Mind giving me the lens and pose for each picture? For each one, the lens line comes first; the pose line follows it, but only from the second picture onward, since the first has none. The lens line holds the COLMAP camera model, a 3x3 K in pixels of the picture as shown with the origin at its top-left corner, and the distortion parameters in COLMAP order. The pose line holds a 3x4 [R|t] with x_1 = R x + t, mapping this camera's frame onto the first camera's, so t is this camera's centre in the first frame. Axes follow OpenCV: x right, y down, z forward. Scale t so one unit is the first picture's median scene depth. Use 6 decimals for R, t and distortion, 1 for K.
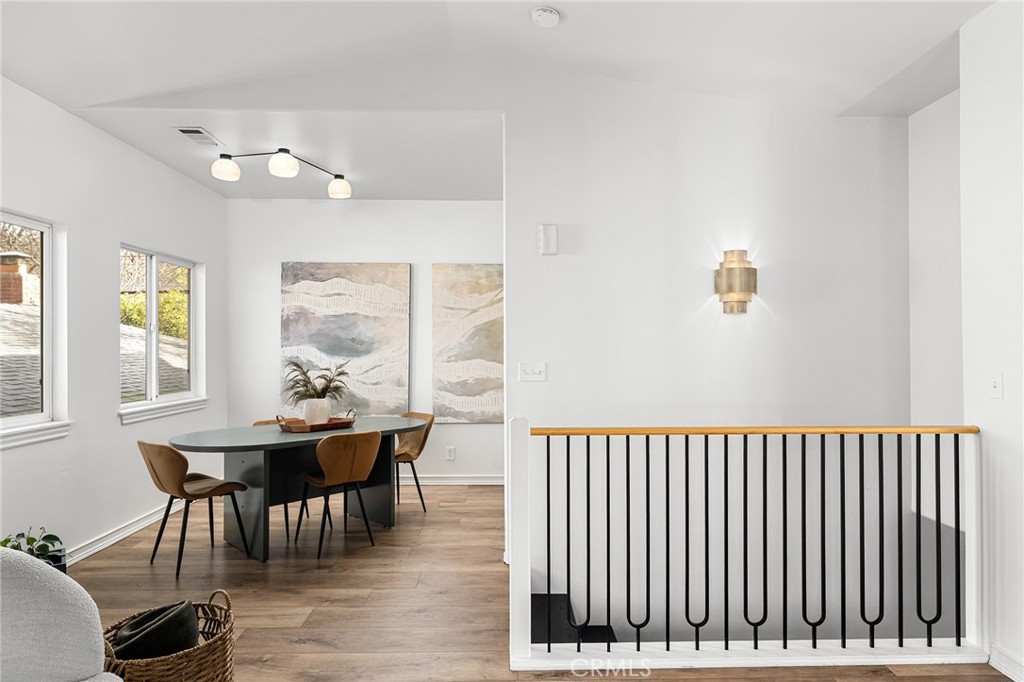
lens RADIAL K [[597.5, 0, 513.7], [0, 597.5, 343.9], [0, 0, 1]] dist [-0.004499, 0.002110]
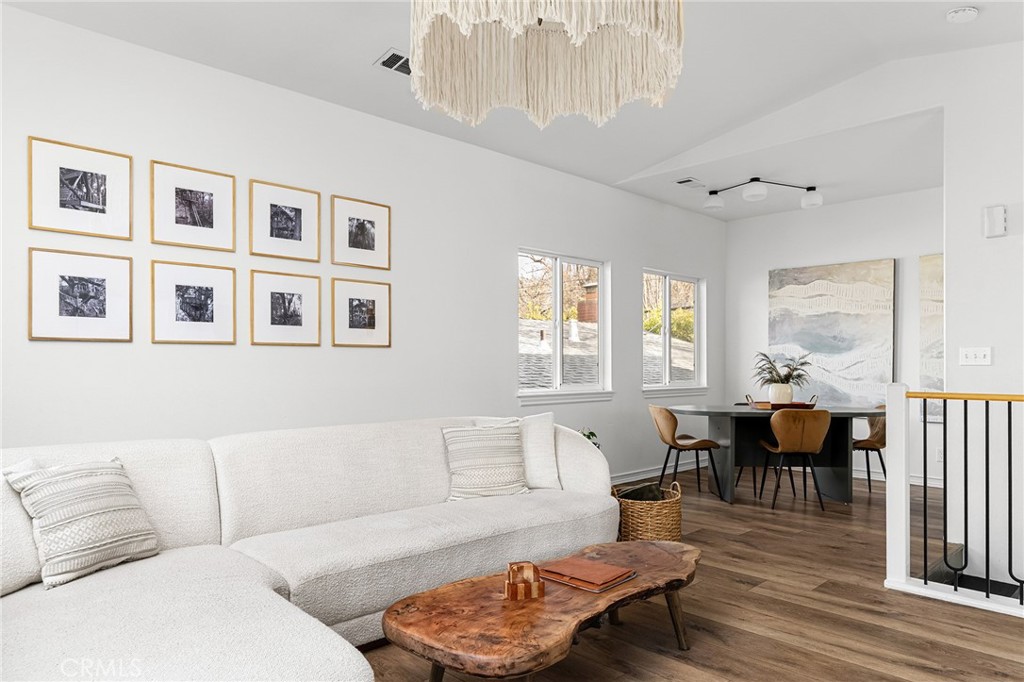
lens RADIAL K [[664.4, 0, 516.5], [0, 664.4, 360.0], [0, 0, 1]] dist [-0.007695, 0.000207]
pose [[0.679315, -0.005189, -0.733829, 0.269020], [0.003498, 0.999987, -0.003833, 0.045731], [0.733839, 0.000036, 0.679324, -0.267447]]
